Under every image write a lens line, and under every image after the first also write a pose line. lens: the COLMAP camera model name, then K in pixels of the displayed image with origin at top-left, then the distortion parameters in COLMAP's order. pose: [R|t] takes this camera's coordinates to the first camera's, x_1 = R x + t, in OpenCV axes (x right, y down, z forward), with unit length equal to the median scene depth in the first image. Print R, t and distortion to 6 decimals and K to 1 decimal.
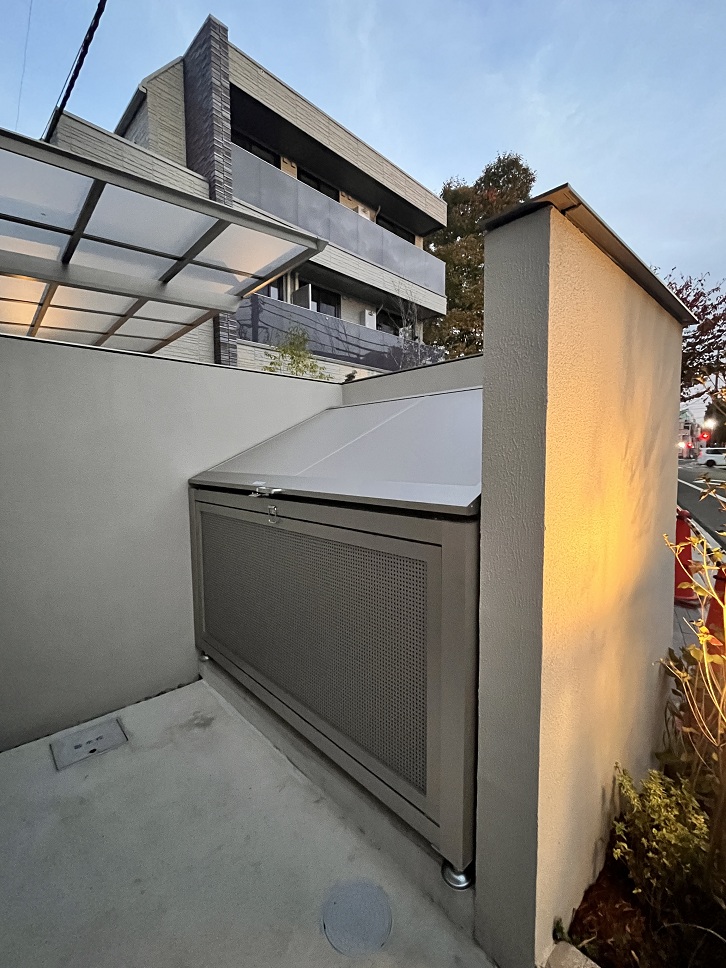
lens RADIAL K [[420.4, 0, 360.5], [0, 420.4, 482.4], [0, 0, 1]] dist [0.004837, 0.001233]
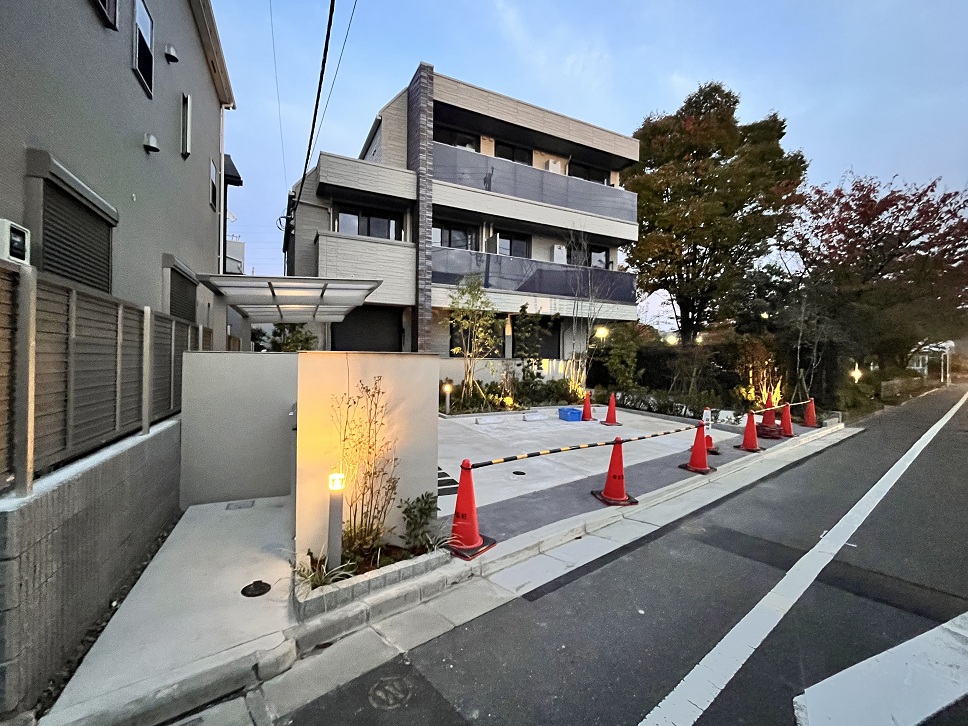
lens RADIAL K [[420.4, 0, 486.6], [0, 420.4, 362.2], [0, 0, 1]] dist [0.004837, 0.001233]
pose [[0.951158, 0.016016, -0.308288, 0.190070], [-0.034517, 0.997909, -0.054651, -0.018649], [0.306768, 0.062623, 0.949722, -0.131045]]
